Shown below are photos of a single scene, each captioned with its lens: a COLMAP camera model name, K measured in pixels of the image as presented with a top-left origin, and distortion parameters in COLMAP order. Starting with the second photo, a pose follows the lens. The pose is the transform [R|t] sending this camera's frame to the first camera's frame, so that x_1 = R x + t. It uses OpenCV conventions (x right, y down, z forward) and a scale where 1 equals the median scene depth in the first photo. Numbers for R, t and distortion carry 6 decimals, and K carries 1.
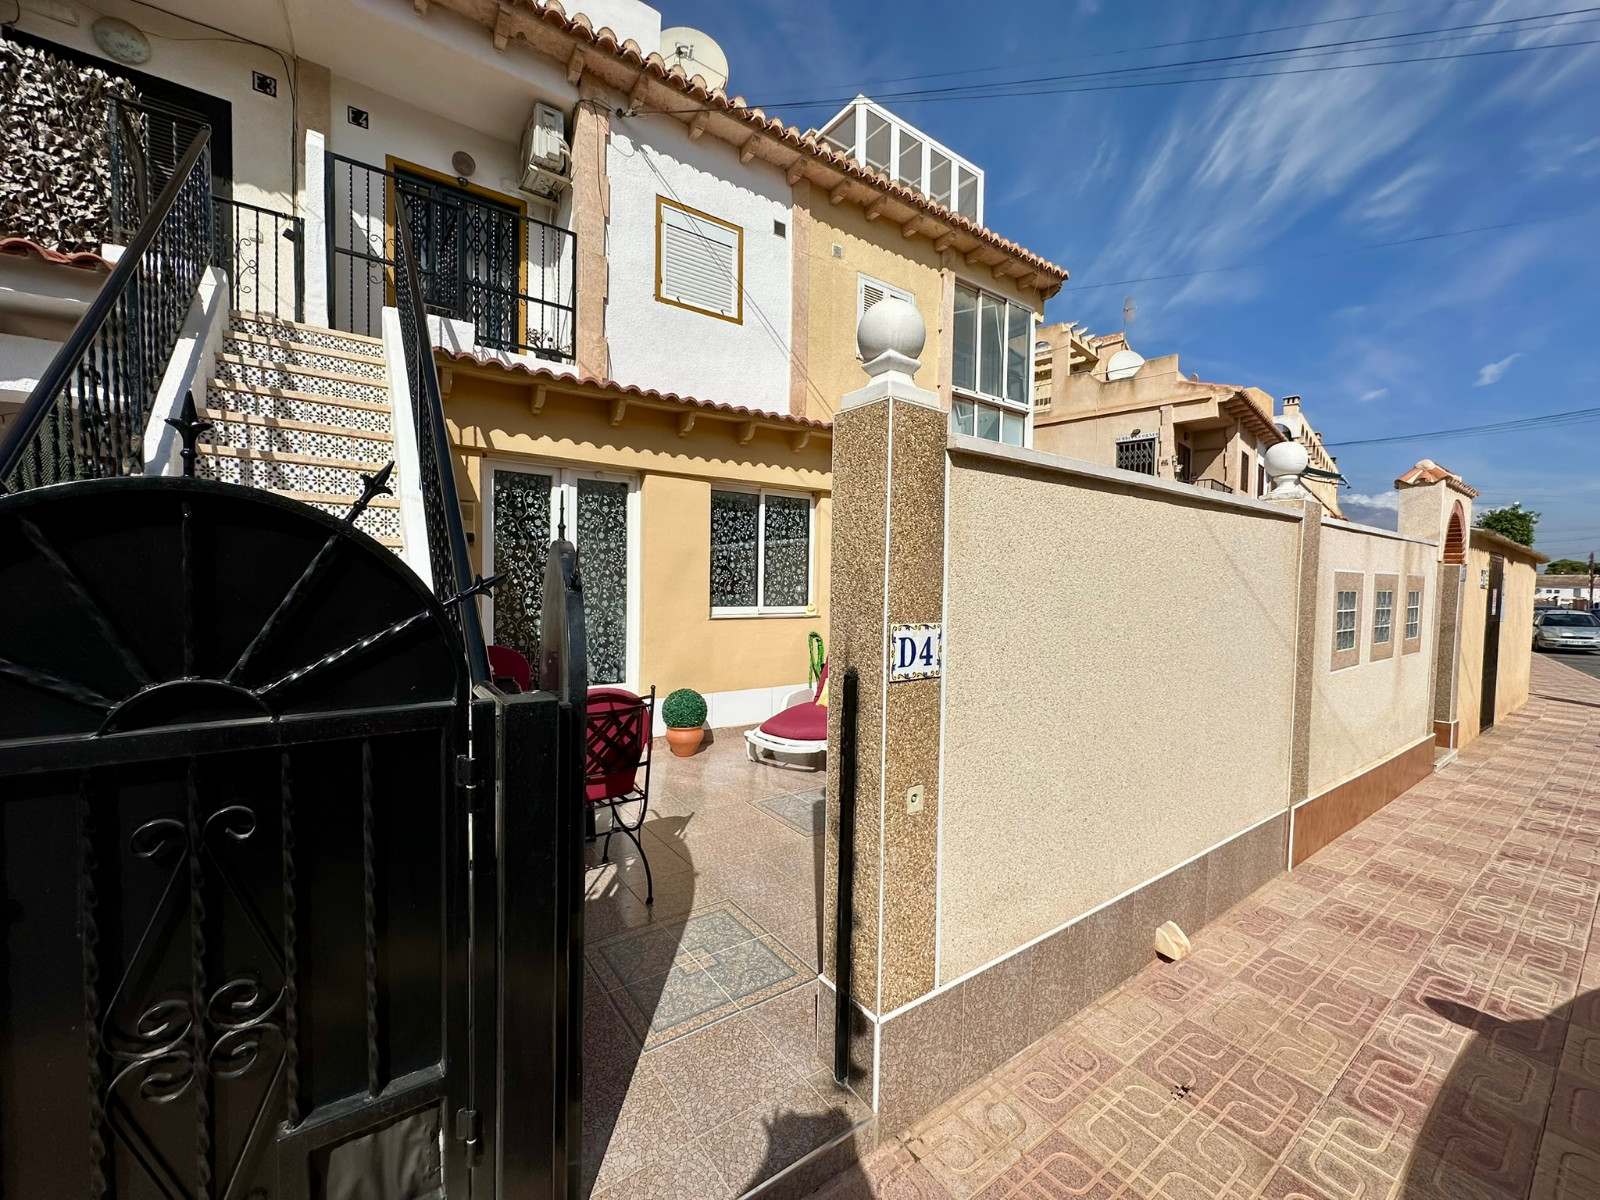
lens RADIAL K [[641.0, 0, 800.3], [0, 641.0, 599.1], [0, 0, 1]] dist [-0.000425, 0.000335]
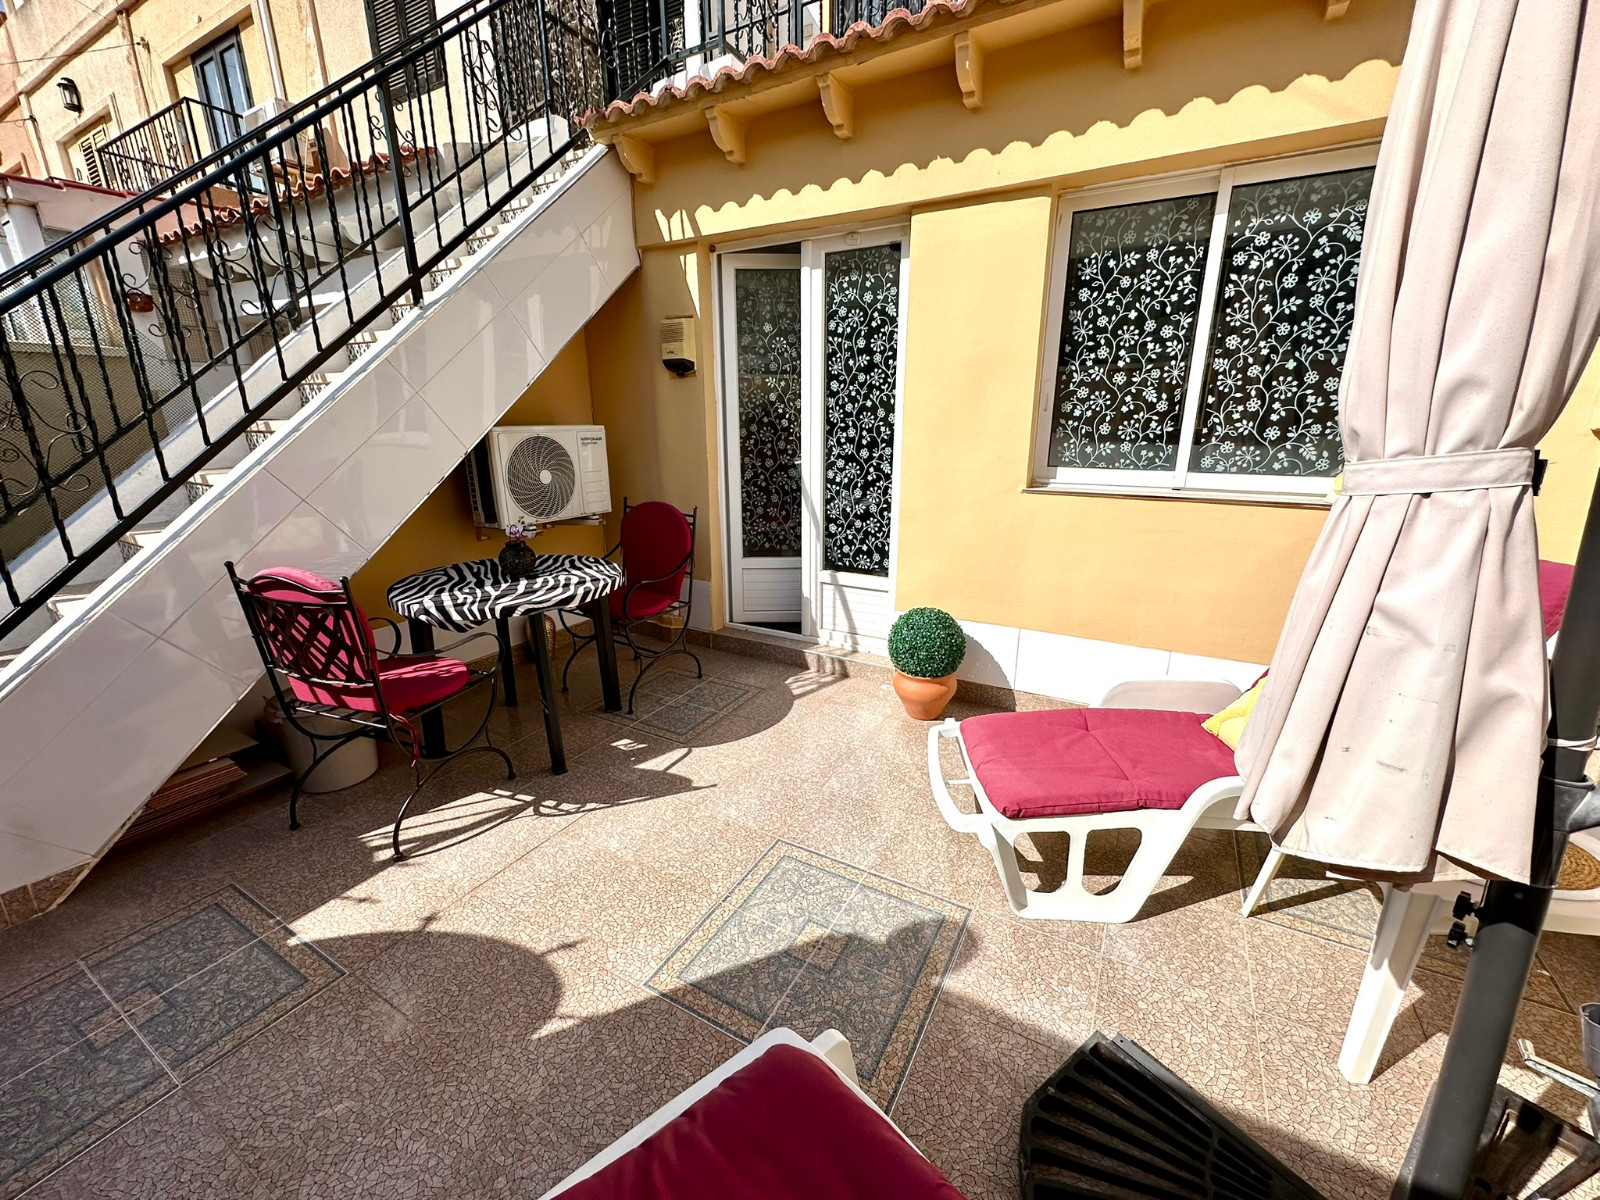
lens RADIAL K [[641.0, 0, 800.3], [0, 641.0, 599.1], [0, 0, 1]] dist [-0.000425, 0.000335]
pose [[0.408576, 0.237922, -0.881169, 0.280499], [-0.014819, 0.967029, 0.254233, -0.014275], [0.912604, -0.090816, 0.398630, 0.658074]]
